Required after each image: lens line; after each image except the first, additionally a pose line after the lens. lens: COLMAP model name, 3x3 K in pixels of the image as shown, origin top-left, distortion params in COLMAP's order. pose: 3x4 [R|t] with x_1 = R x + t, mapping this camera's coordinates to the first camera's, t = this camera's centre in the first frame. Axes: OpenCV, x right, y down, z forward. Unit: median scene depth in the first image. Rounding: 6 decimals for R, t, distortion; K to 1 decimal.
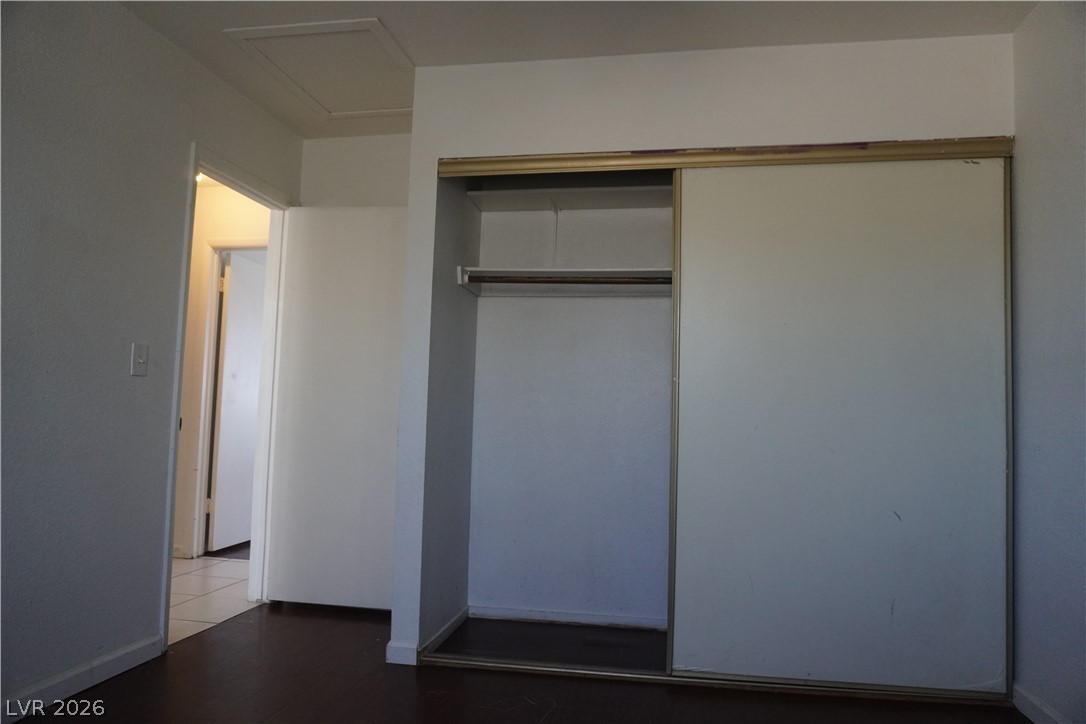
lens RADIAL K [[724.6, 0, 542.7], [0, 724.6, 364.6], [0, 0, 1]] dist [-0.046522, 0.026120]
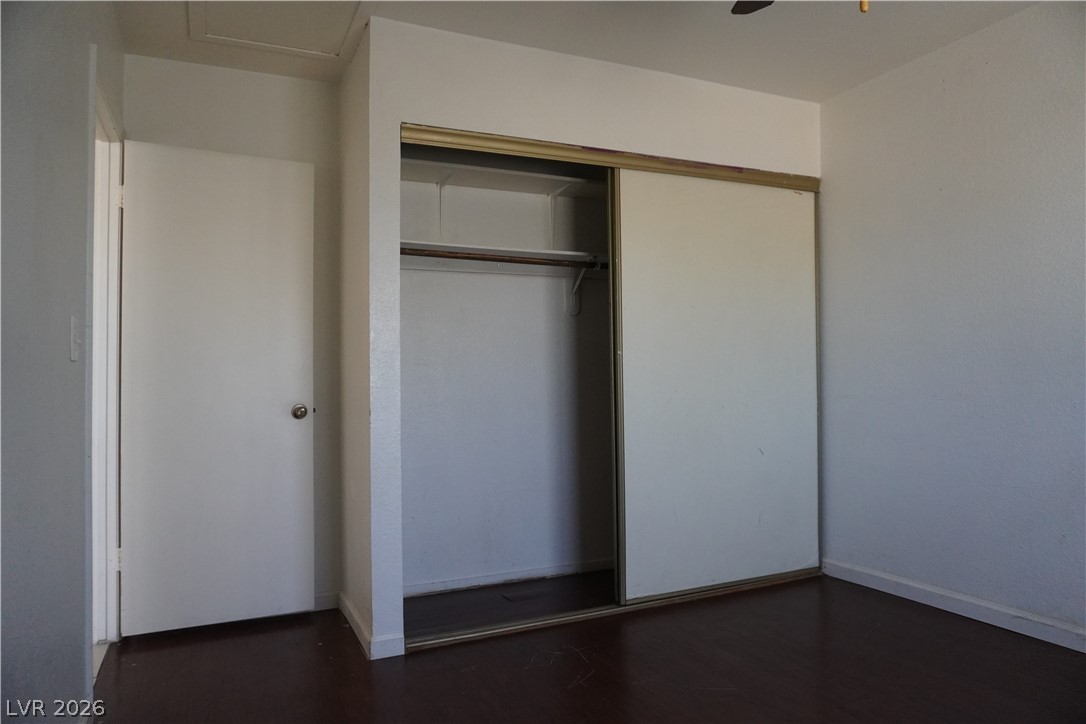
lens RADIAL K [[724.6, 0, 542.7], [0, 724.6, 364.6], [0, 0, 1]] dist [-0.046522, 0.026120]
pose [[0.819881, -0.025659, 0.571959, -0.566256], [-0.001229, 0.998914, 0.046575, -0.014429], [-0.572533, -0.038889, 0.818959, 0.120875]]
